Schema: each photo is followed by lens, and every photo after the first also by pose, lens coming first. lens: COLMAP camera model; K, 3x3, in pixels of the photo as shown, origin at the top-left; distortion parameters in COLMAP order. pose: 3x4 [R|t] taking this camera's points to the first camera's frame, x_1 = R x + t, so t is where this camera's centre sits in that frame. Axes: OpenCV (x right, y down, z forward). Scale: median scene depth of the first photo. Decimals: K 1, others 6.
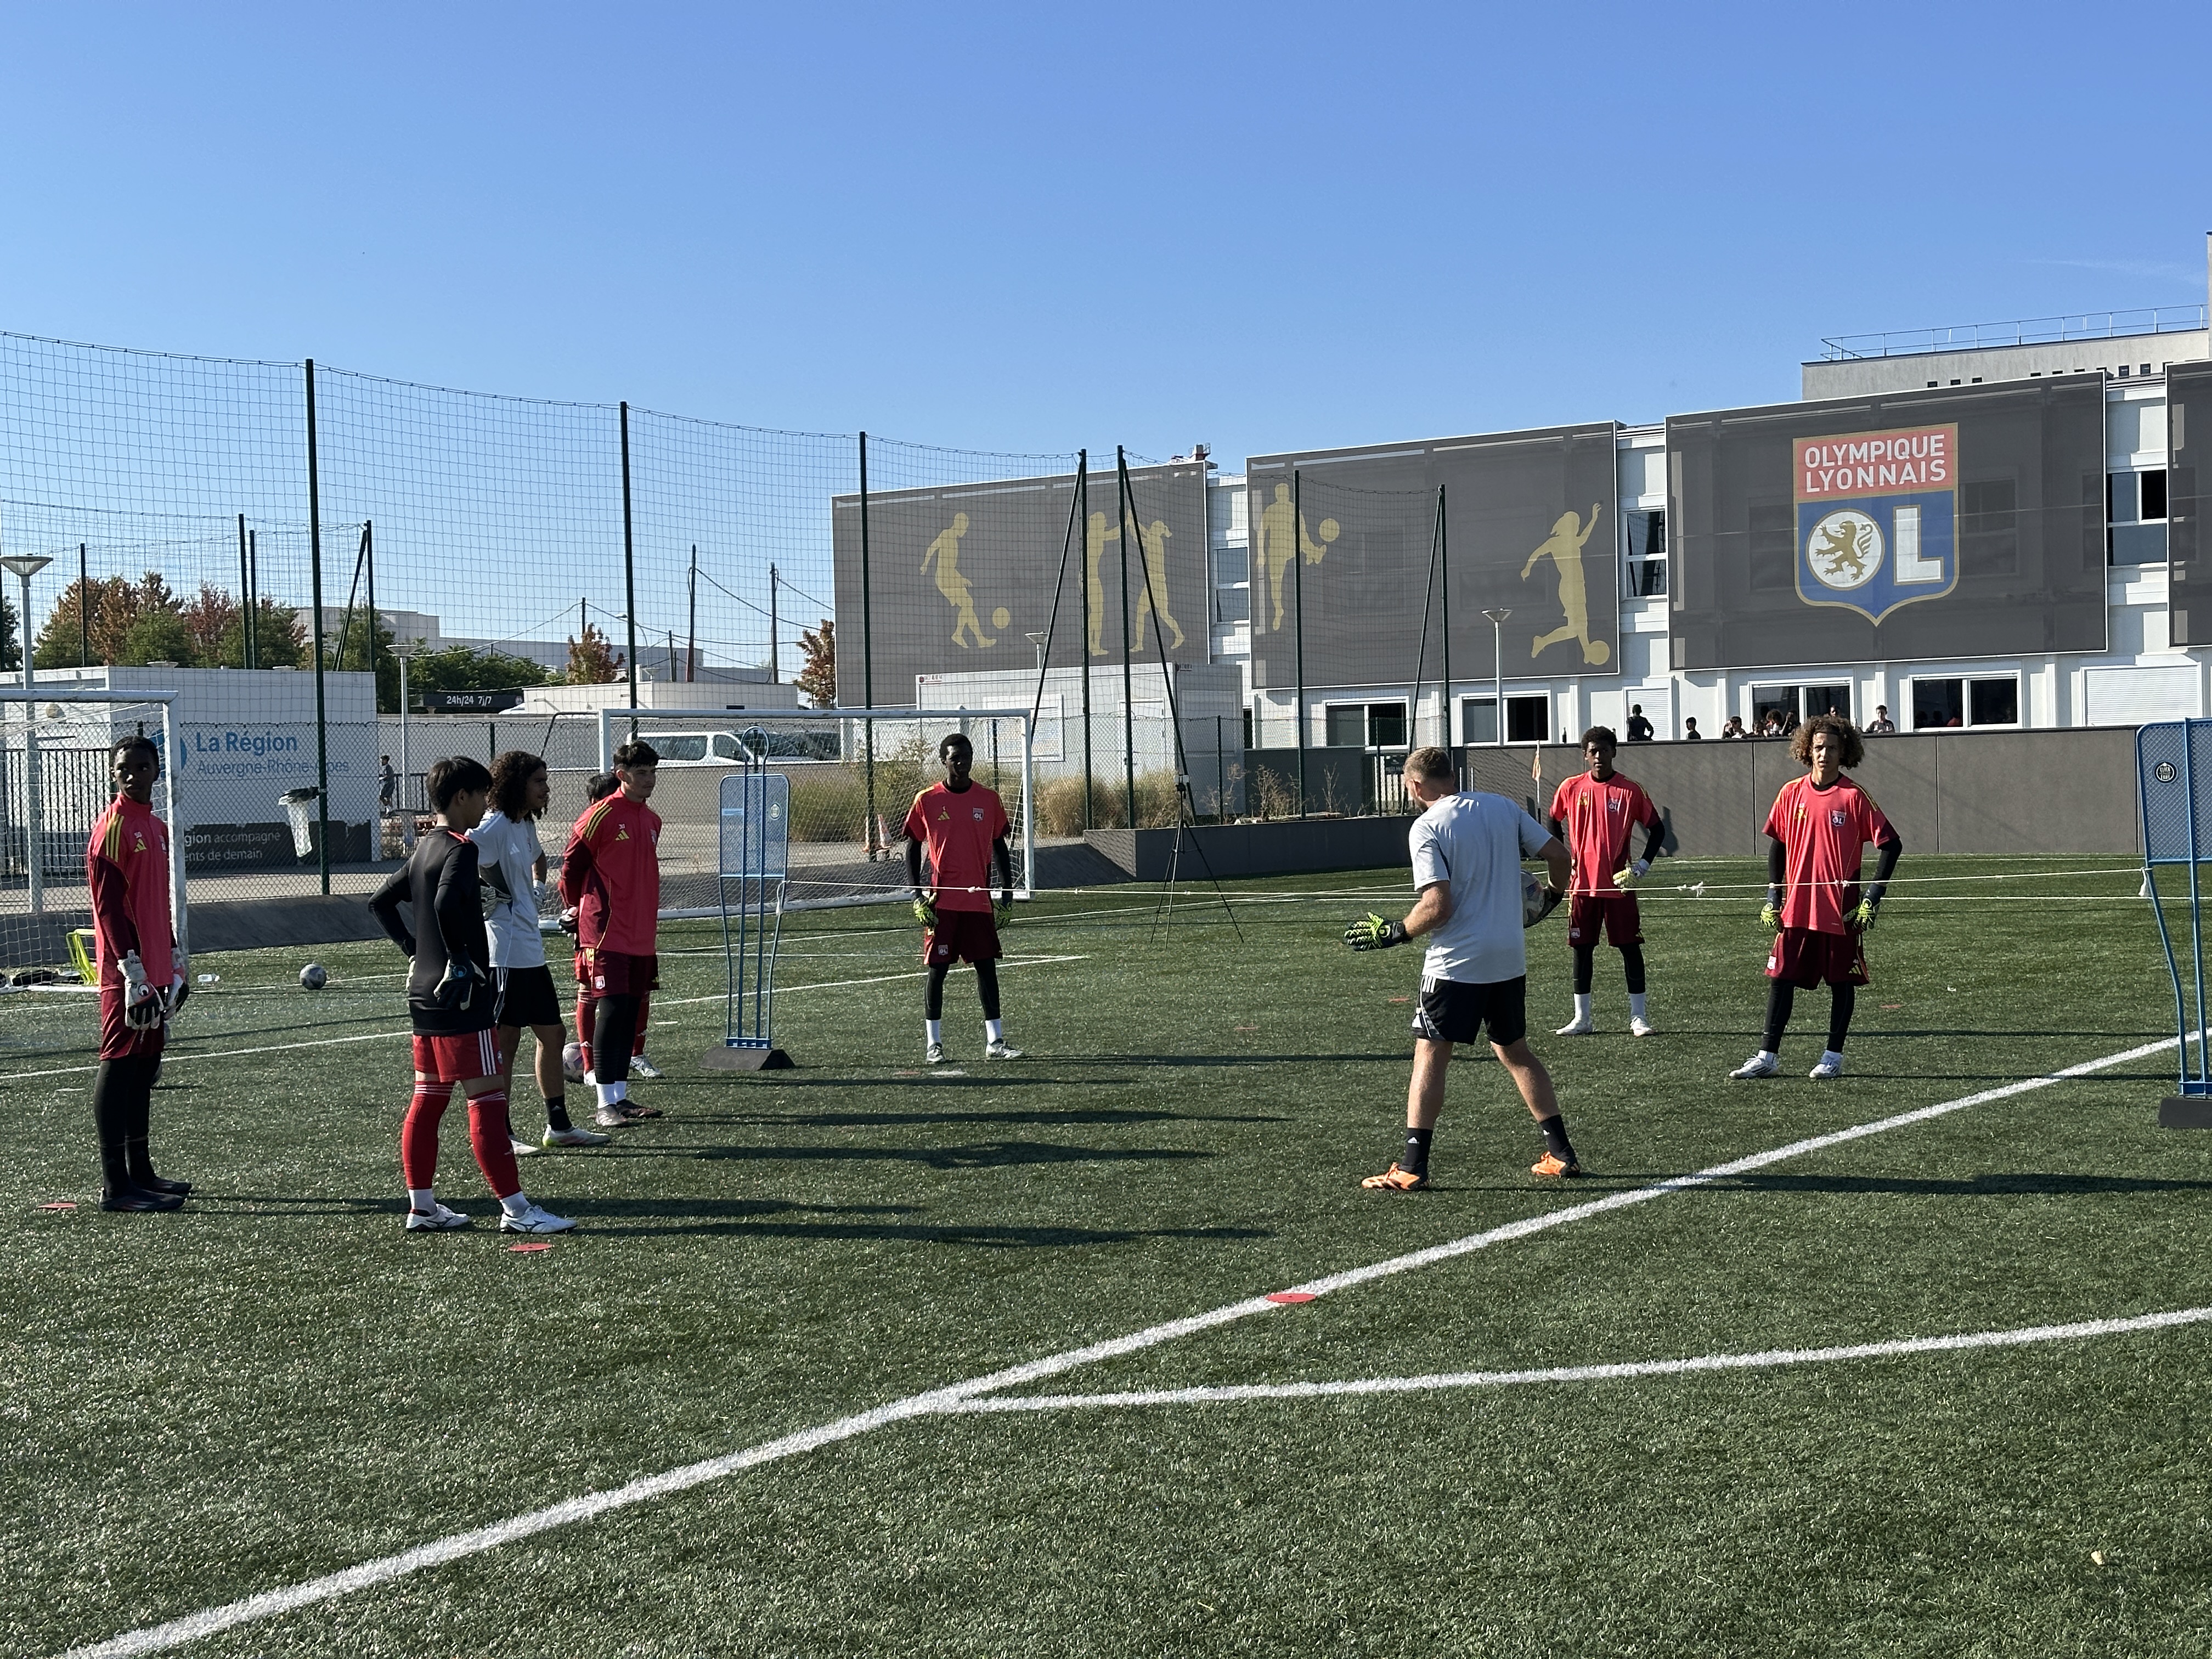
lens RADIAL K [[3128.4, 0, 1113.9], [0, 3128.4, 830.5], [0, 0, 1]] dist [0.231204, 0.000000]
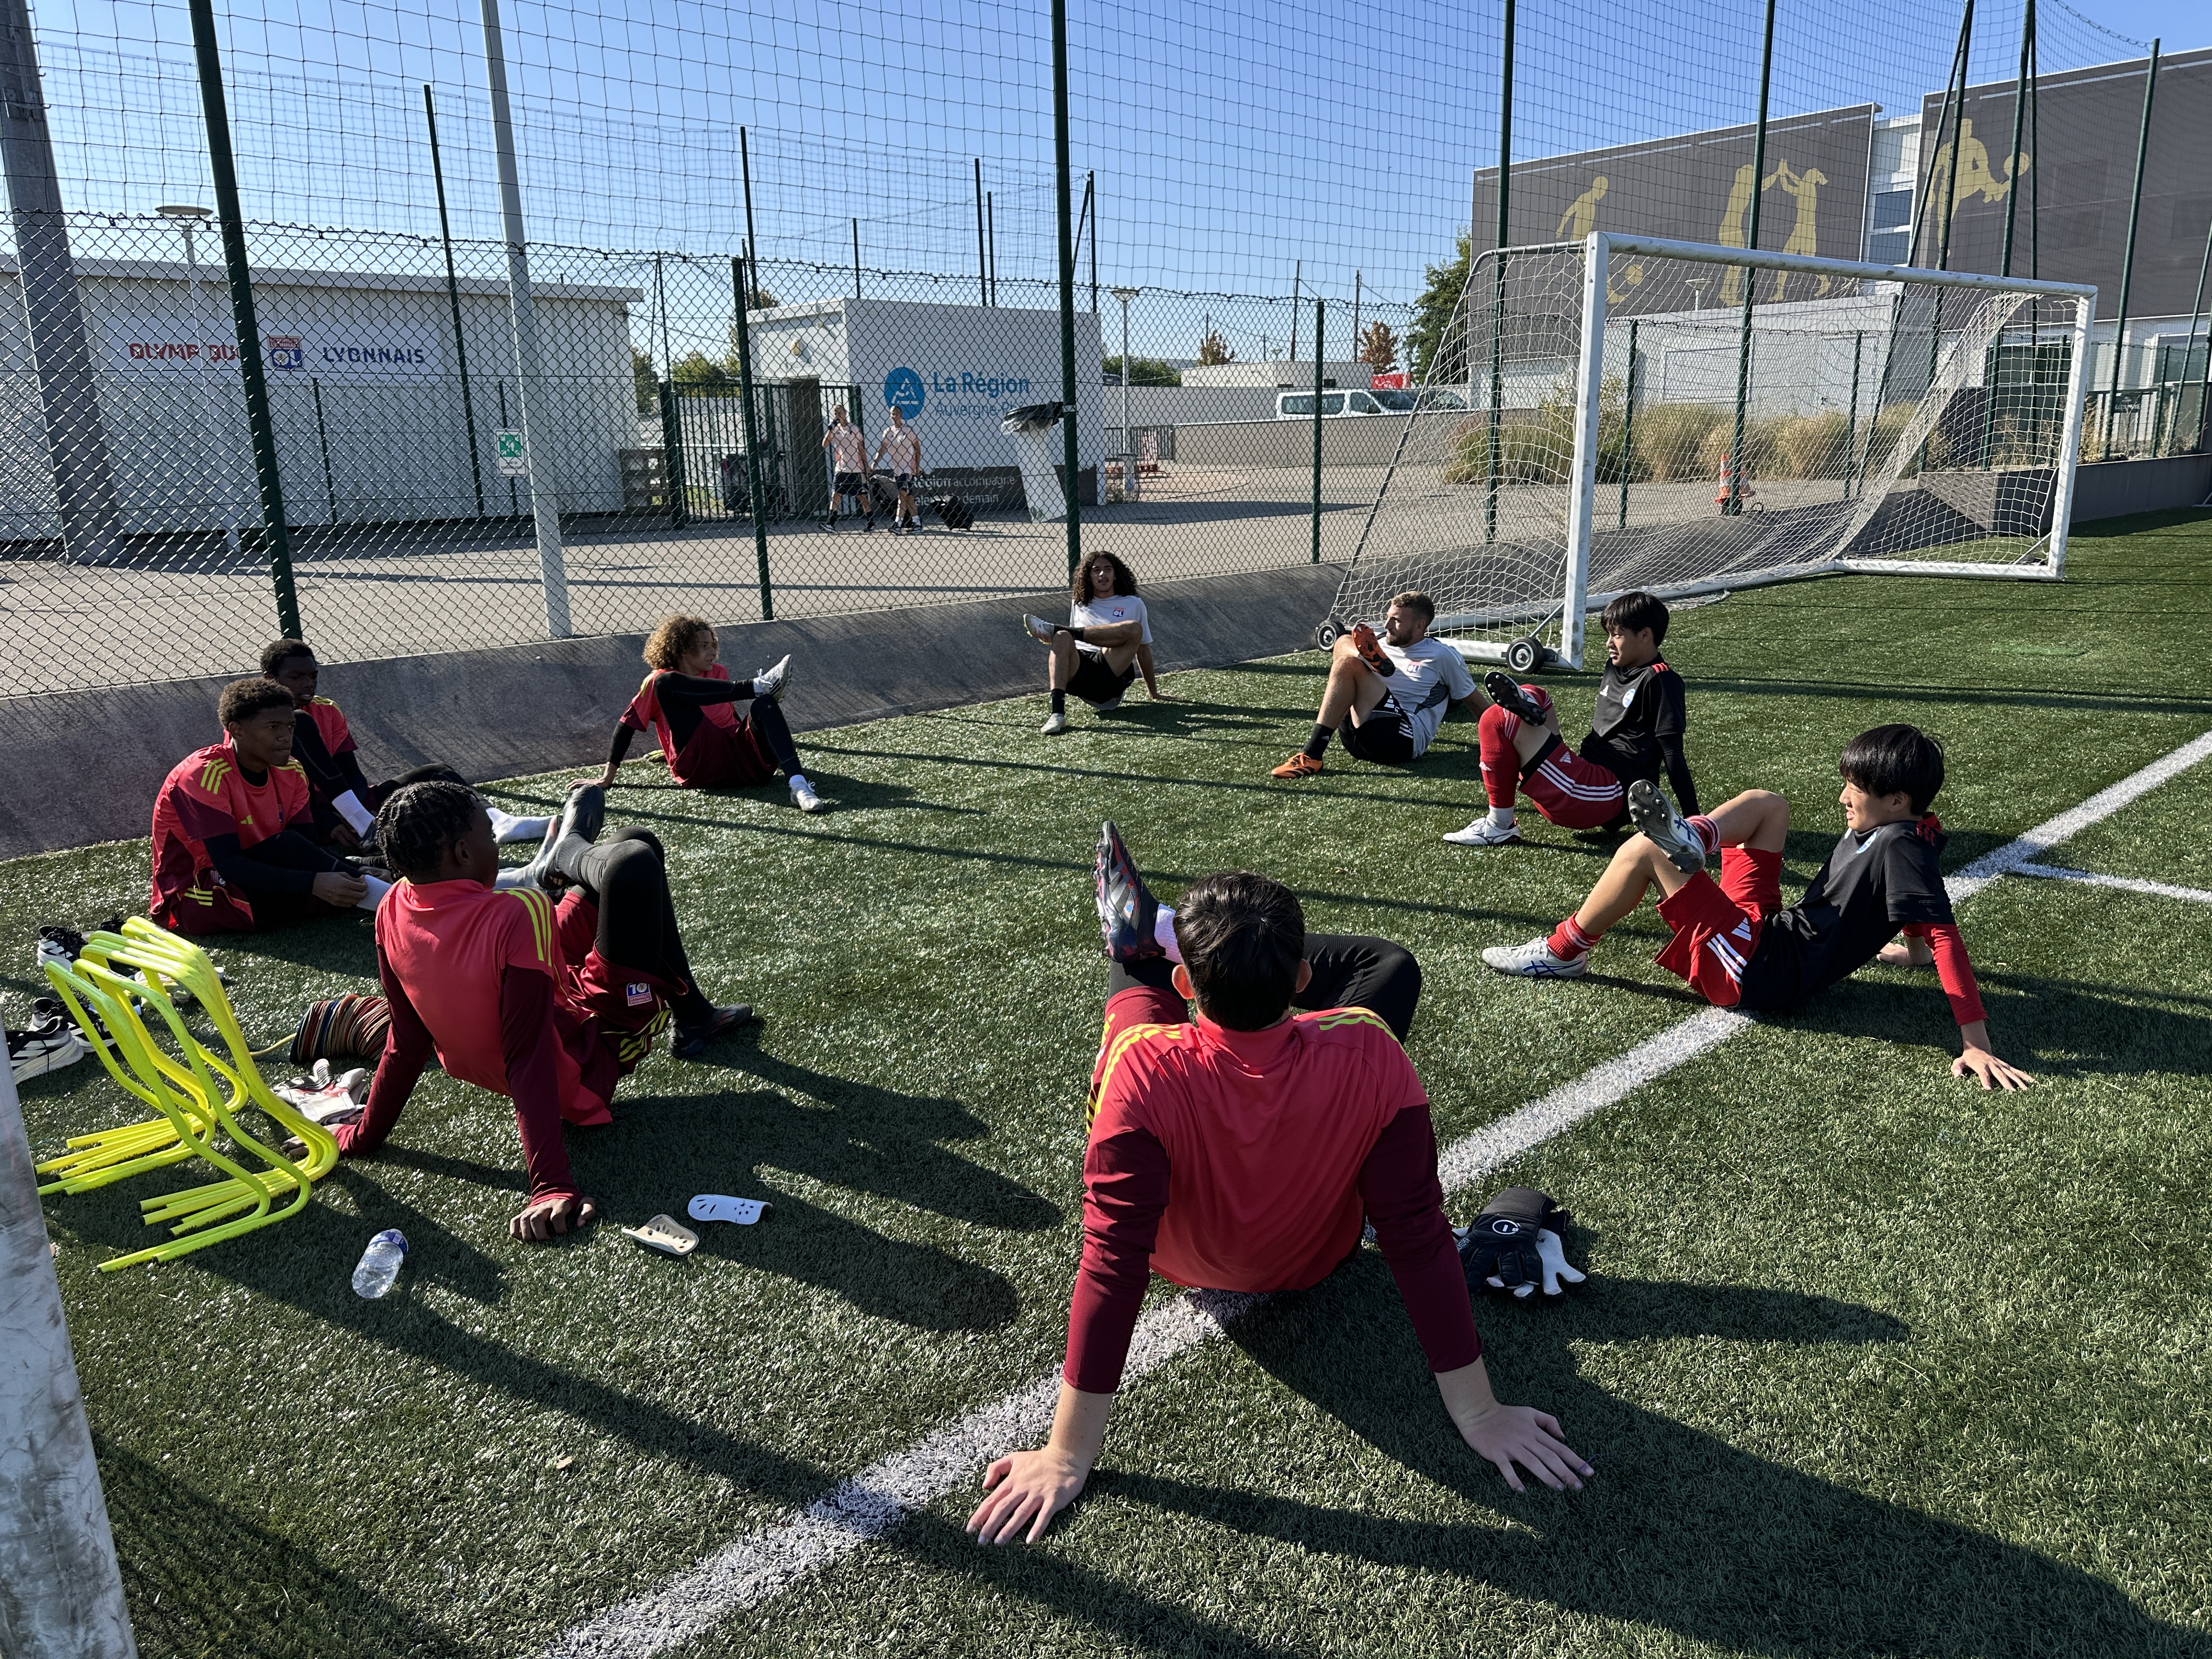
lens RADIAL K [[1554.6, 0, 1111.5], [0, 1554.6, 836.3], [0, 0, 1]] dist [0.011538, -0.028752]
pose [[0.979932, 0.044114, -0.194390, -0.120411], [0.001562, 0.973474, 0.228791, -0.001068], [0.199326, -0.224503, 0.953870, 0.468839]]
